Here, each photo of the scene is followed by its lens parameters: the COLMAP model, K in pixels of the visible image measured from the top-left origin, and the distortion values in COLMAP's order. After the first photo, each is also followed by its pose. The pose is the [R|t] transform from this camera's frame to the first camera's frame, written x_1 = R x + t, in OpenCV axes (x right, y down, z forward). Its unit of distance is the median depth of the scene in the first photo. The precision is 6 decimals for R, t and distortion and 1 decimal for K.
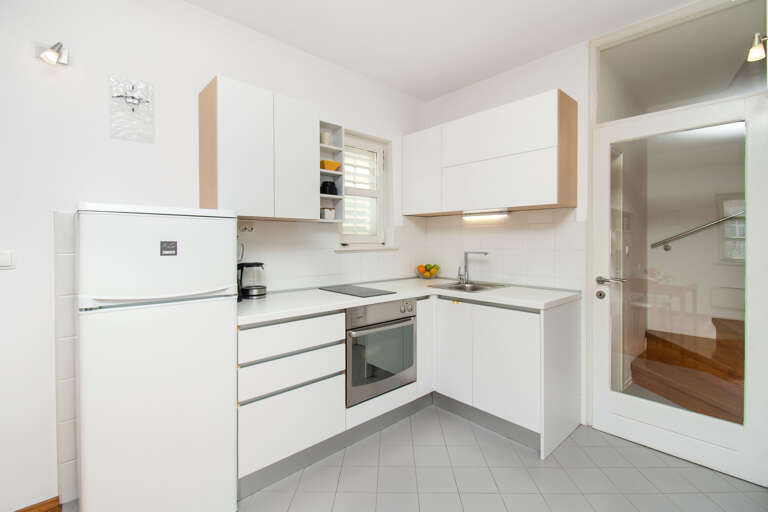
lens RADIAL K [[327.0, 0, 386.9], [0, 327.0, 247.4], [0, 0, 1]] dist [-0.017502, 0.000050]
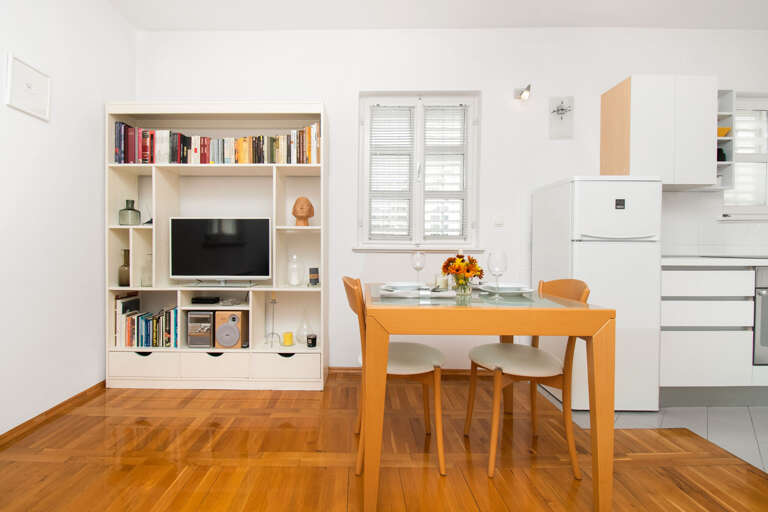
lens RADIAL K [[346.5, 0, 371.2], [0, 346.5, 256.9], [0, 0, 1]] dist [-0.020846, -0.000887]
pose [[0.727911, 0.019191, -0.685403, -0.228862], [-0.008600, 0.999785, 0.018860, 0.118898], [0.685618, -0.007834, 0.727919, -0.479286]]
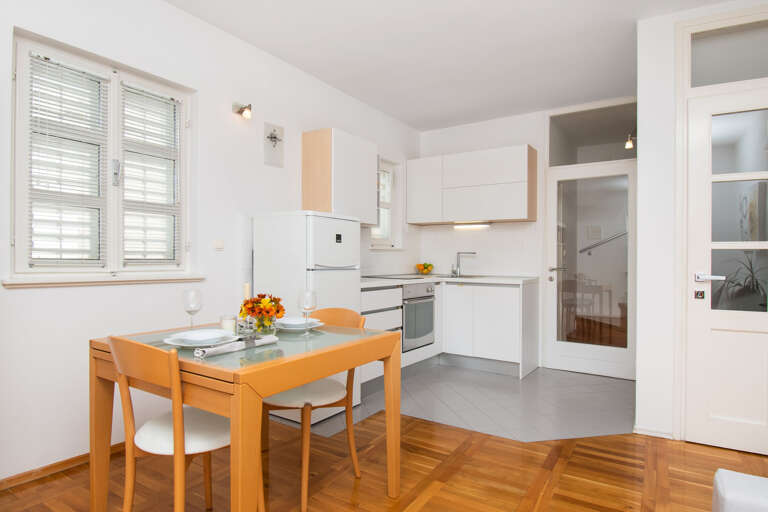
lens RADIAL K [[403.2, 0, 386.8], [0, 403.2, 264.5], [0, 0, 1]] dist [-0.028368, -0.001072]
pose [[0.971871, 0.002336, 0.235501, -0.509740], [-0.003020, 0.999992, 0.002542, 0.071202], [-0.235493, -0.003182, 0.971871, -0.621513]]
